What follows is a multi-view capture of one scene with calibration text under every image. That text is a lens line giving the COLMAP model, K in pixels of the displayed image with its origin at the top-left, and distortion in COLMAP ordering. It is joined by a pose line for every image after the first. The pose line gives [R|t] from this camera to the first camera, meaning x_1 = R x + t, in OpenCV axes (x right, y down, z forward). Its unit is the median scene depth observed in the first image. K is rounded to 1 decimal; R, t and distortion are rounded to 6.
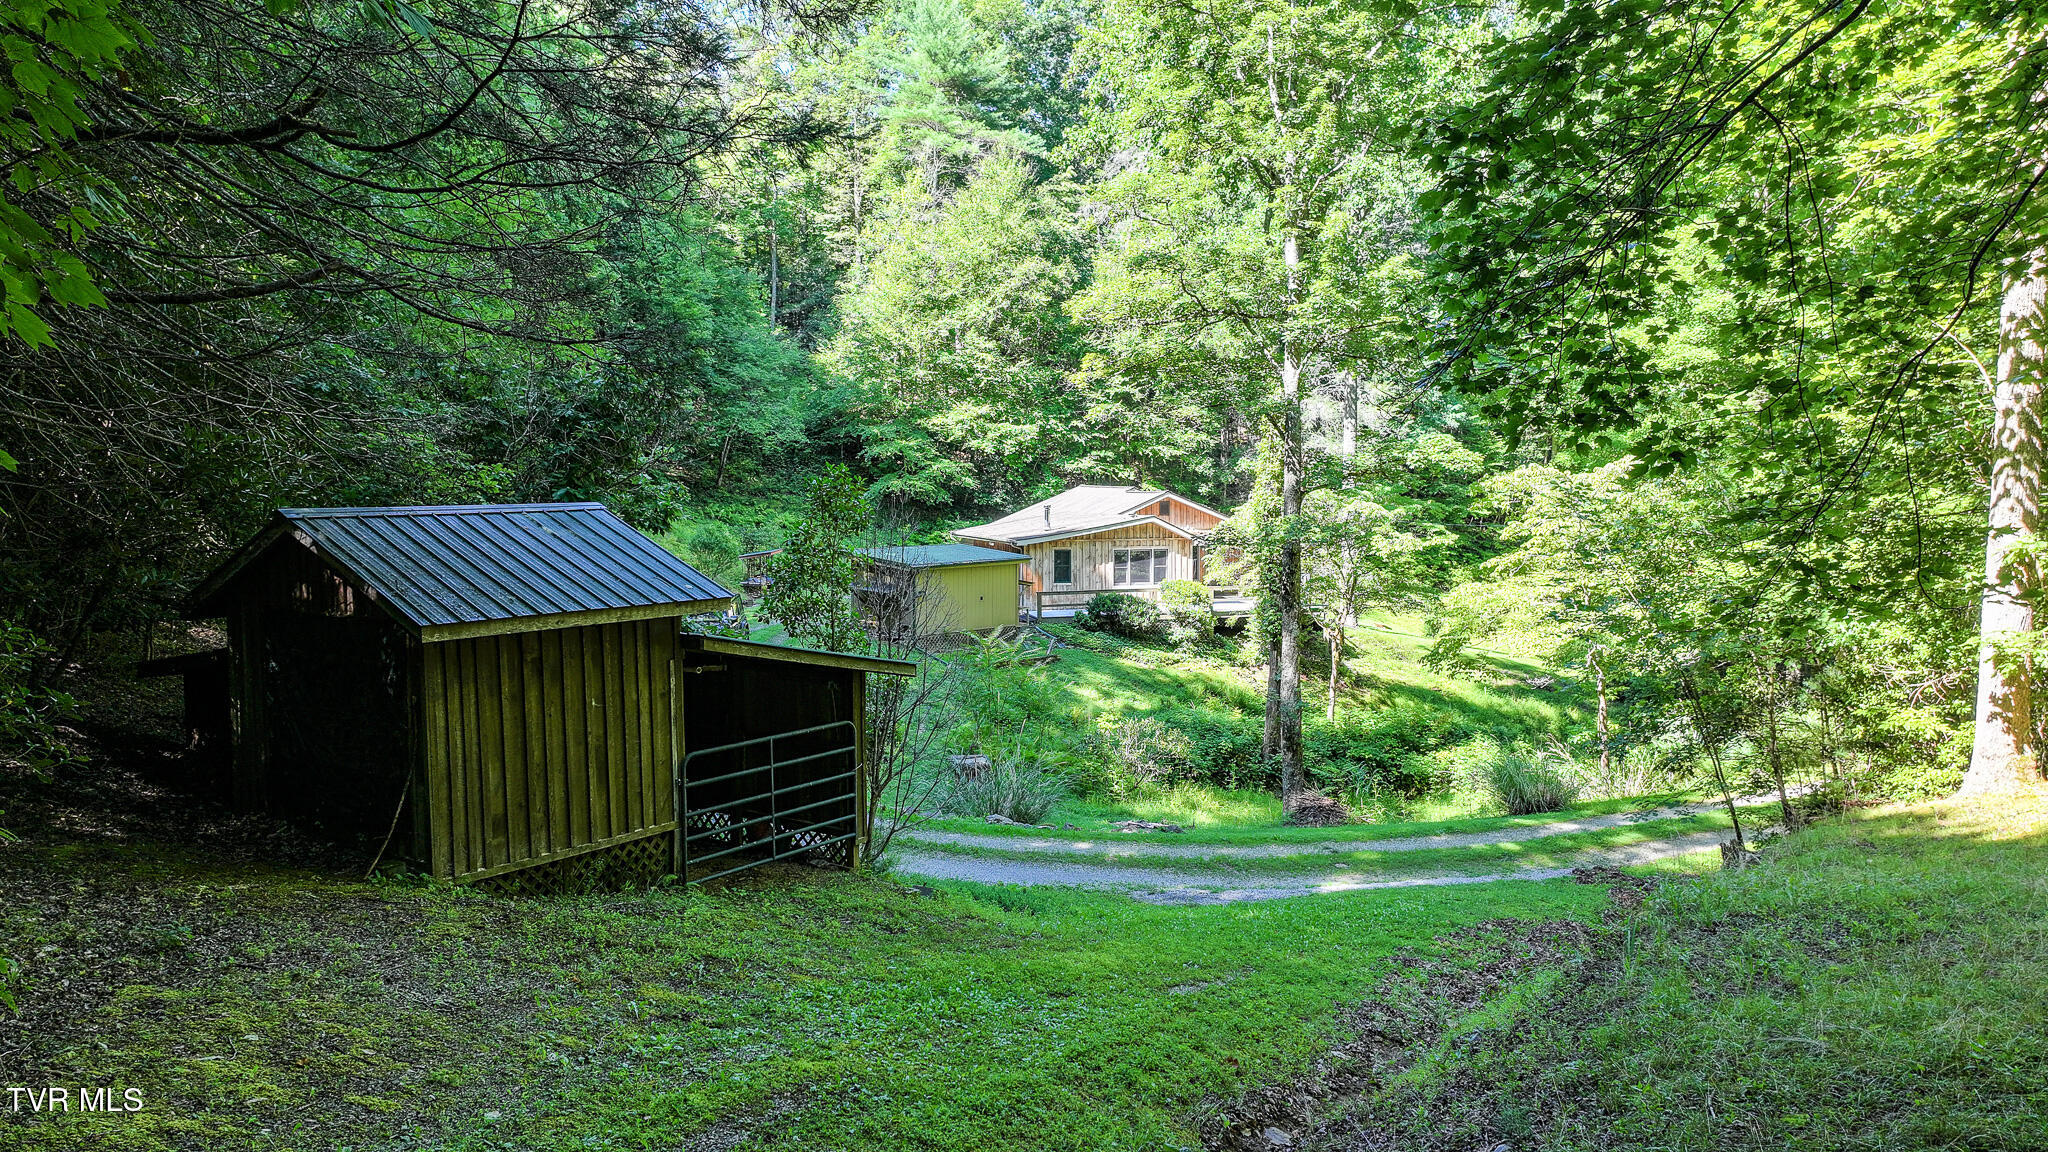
lens RADIAL K [[1439.8, 0, 1029.1], [0, 1439.8, 575.8], [0, 0, 1]] dist [0.012576, 0.000123]
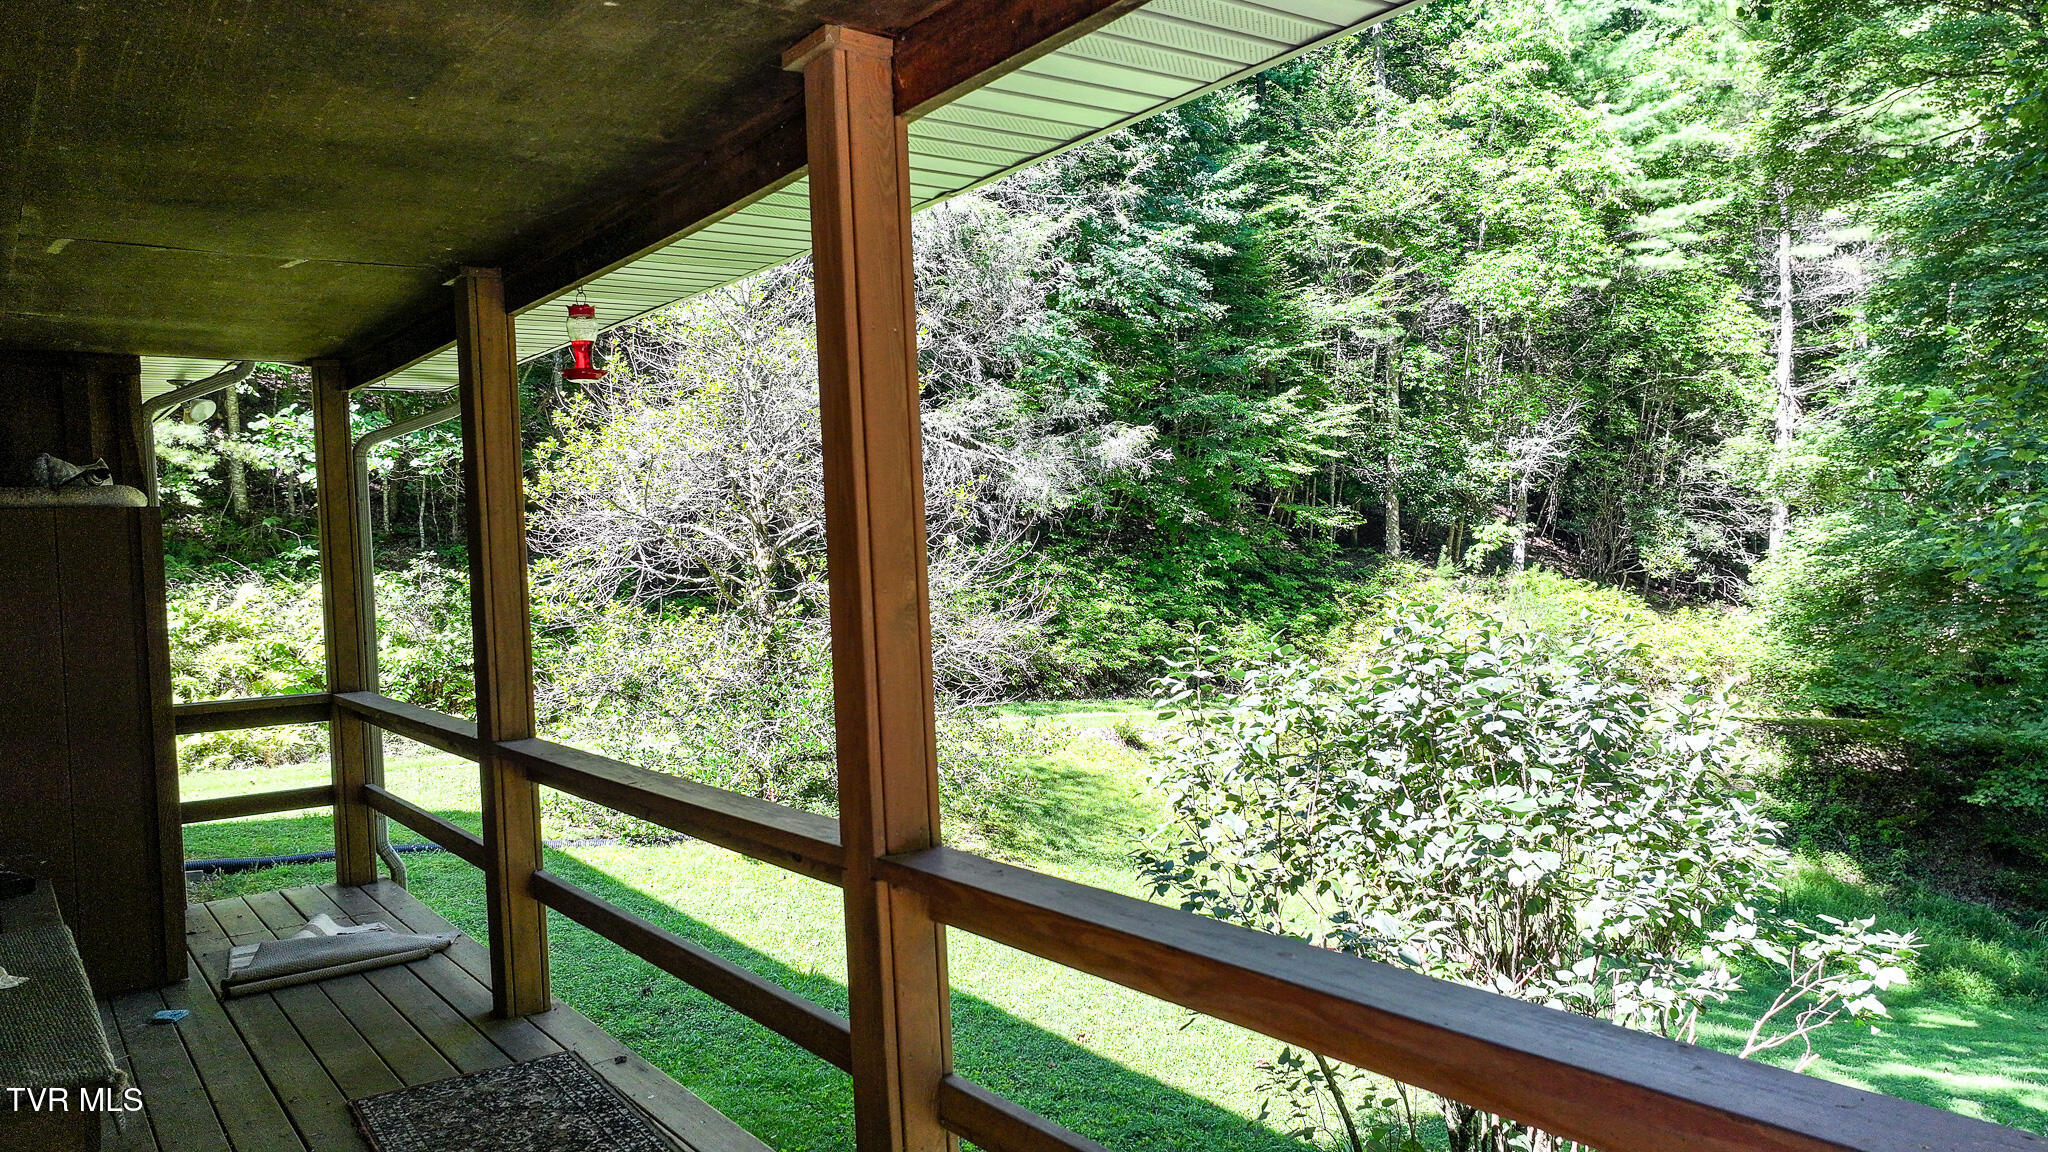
lens RADIAL K [[1423.3, 0, 1024.0], [0, 1423.3, 576.0], [0, 0, 1]] dist [0.056401, 0.000271]
pose [[0.937988, -0.048254, 0.343292, 0.205741], [0.066835, 0.996859, -0.042493, -0.009494], [-0.340163, 0.062801, 0.938267, 1.152431]]
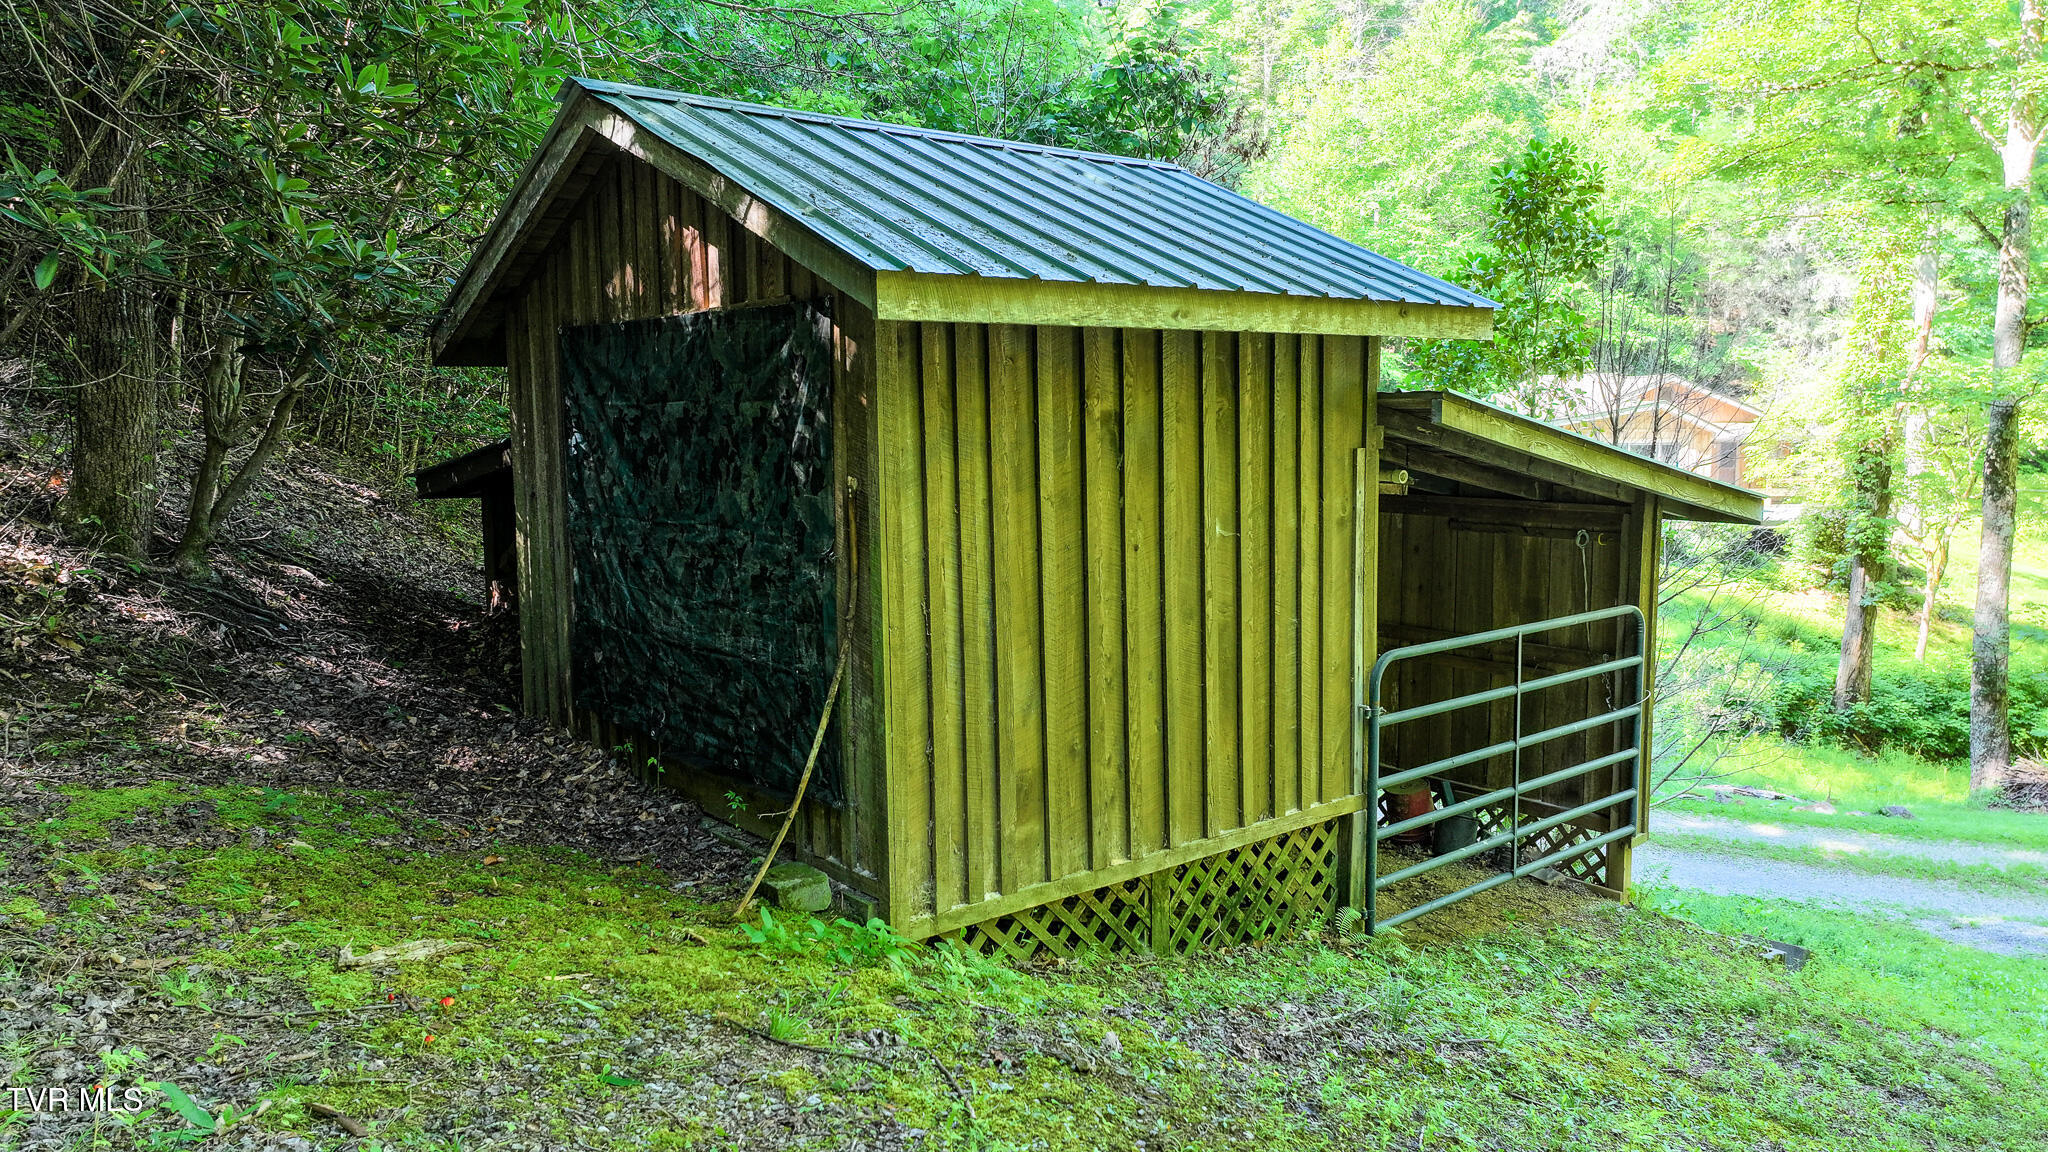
lens RADIAL K [[1443.6, 0, 1032.5], [0, 1443.6, 573.1], [0, 0, 1]] dist [0.009357, 0.007291]
pose [[0.969185, 0.027549, -0.244788, -0.057869], [-0.015244, 0.998530, 0.052021, 0.018648], [0.245862, -0.046686, 0.968180, 0.129308]]
